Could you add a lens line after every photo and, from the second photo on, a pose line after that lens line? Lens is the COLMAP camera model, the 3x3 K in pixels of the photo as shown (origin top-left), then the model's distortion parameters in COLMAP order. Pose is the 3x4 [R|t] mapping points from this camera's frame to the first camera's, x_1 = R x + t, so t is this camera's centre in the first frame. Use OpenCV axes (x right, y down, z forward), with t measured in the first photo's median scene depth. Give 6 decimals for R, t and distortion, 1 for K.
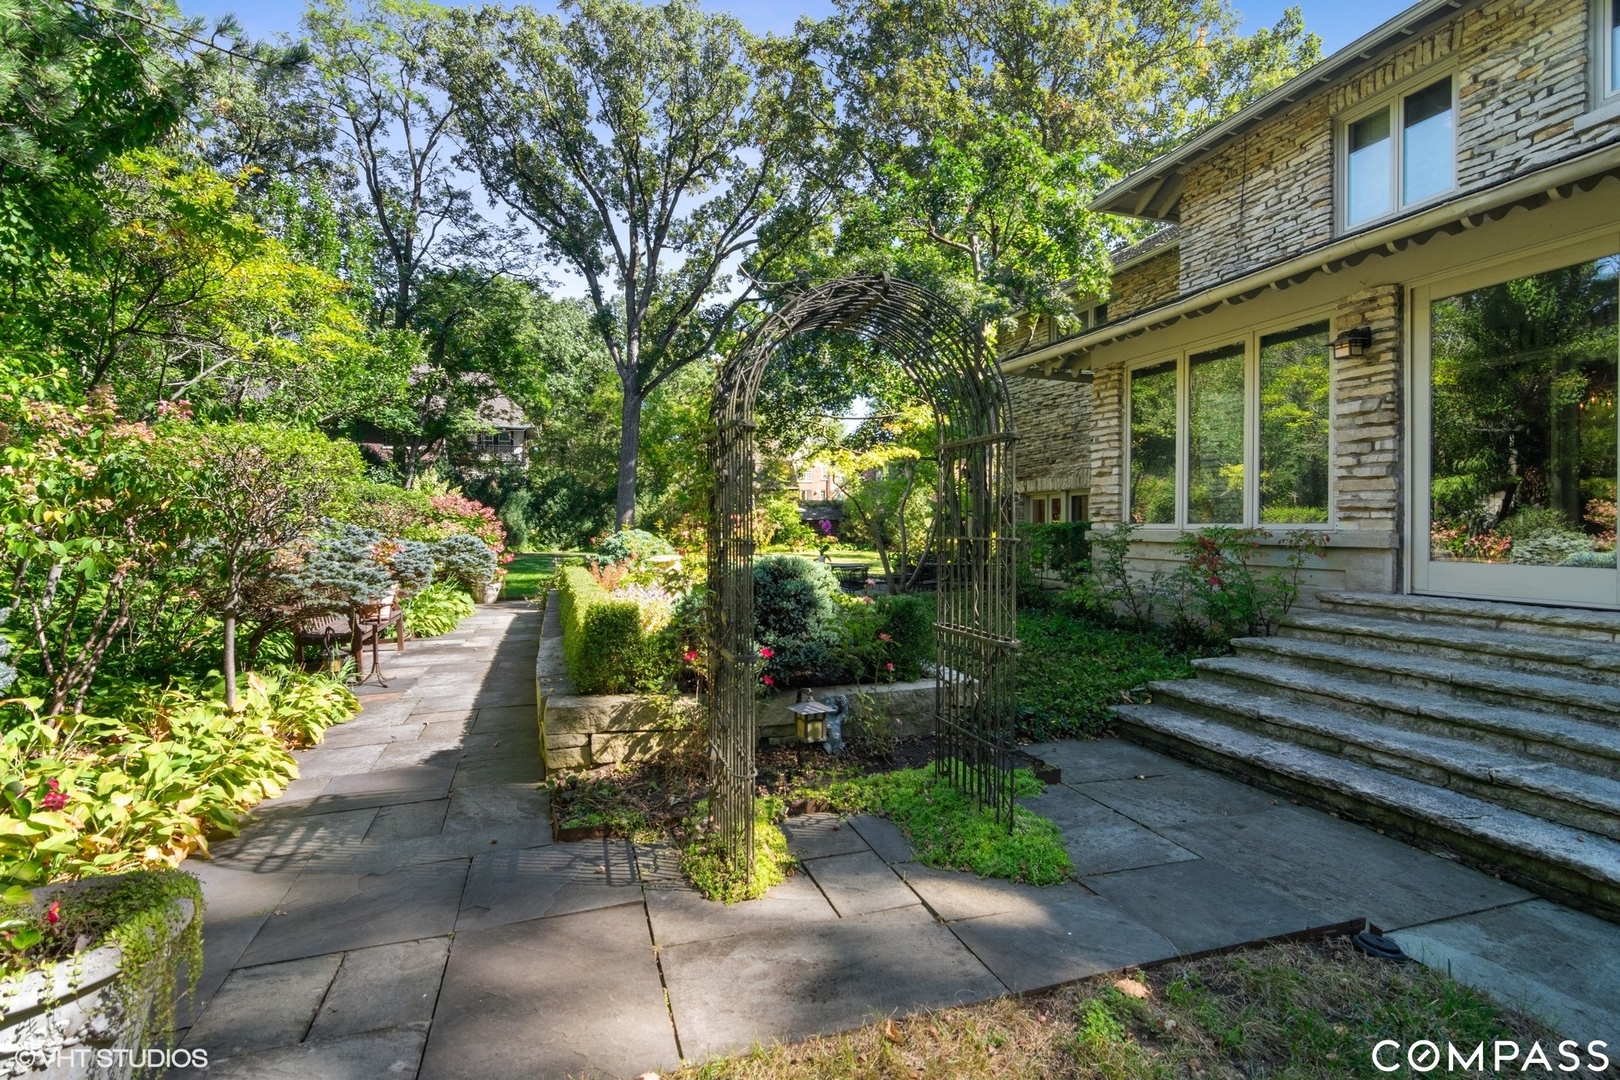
lens RADIAL K [[773.5, 0, 810.0], [0, 773.5, 540.0], [0, 0, 1]] dist [0.000016, -0.000512]
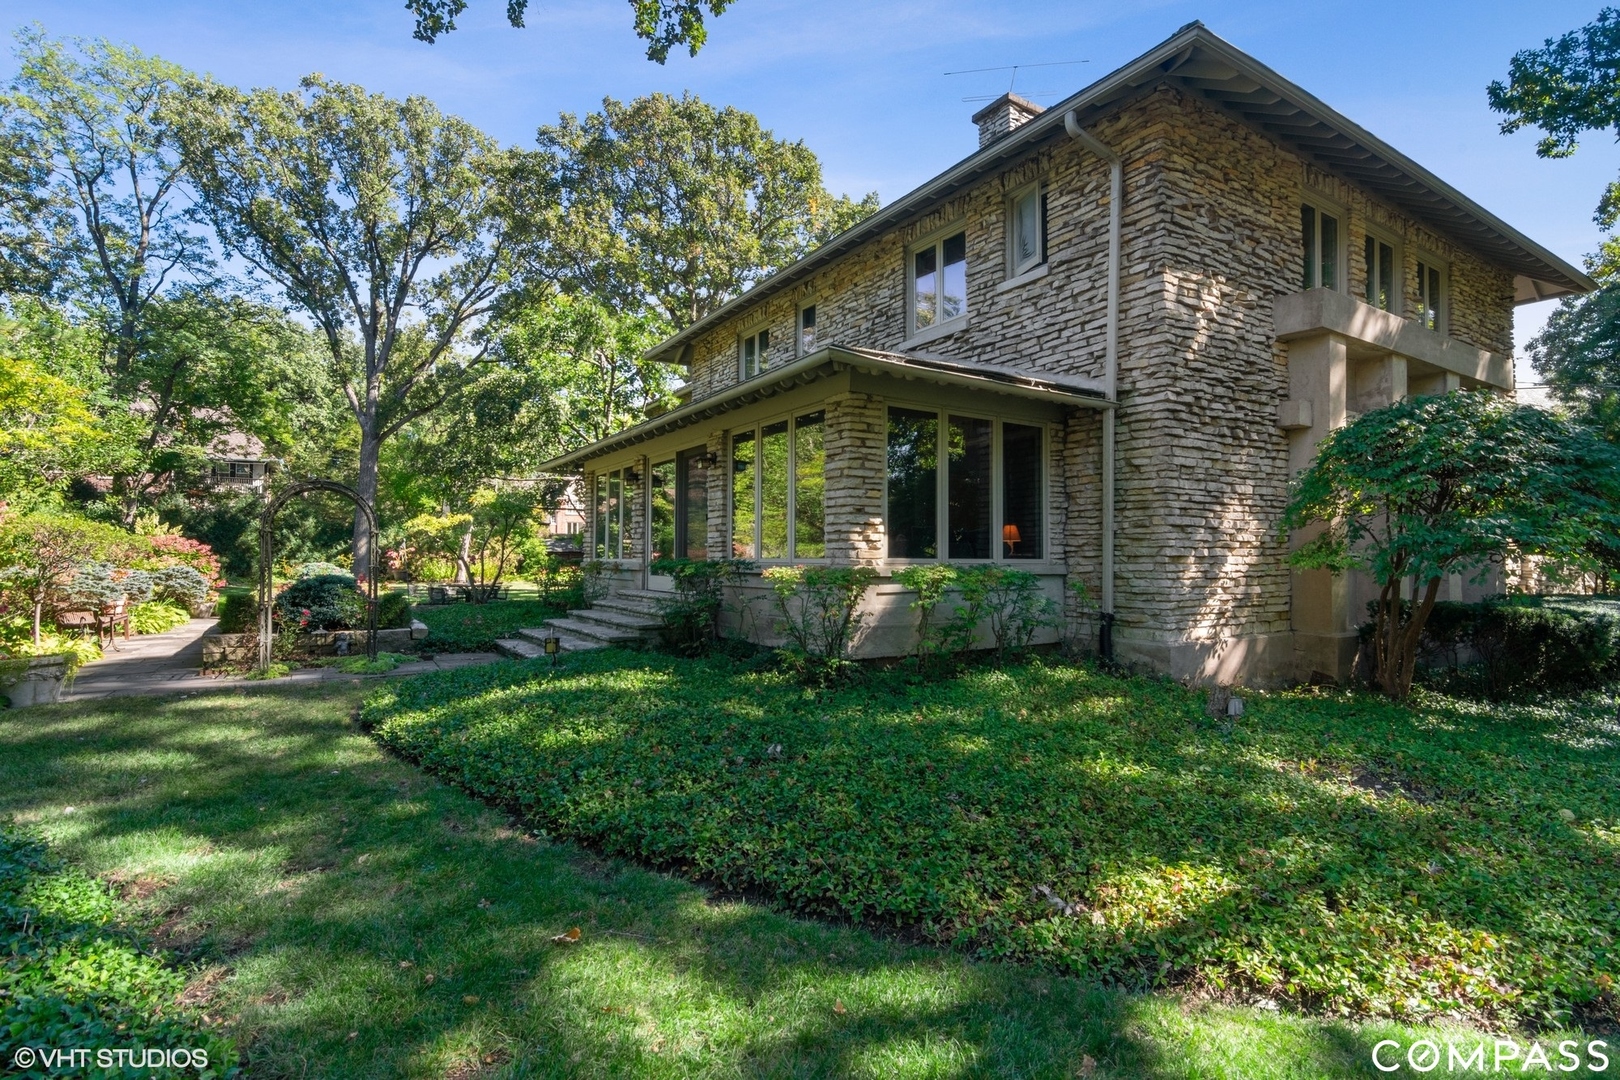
lens RADIAL K [[775.1, 0, 807.9], [0, 775.1, 547.3], [0, 0, 1]] dist [0.000483, 0.000953]
pose [[0.970729, 0.001688, 0.240171, 0.110618], [0.005343, 0.999576, -0.028619, 0.002027], [-0.240117, 0.029064, 0.970309, -0.220560]]
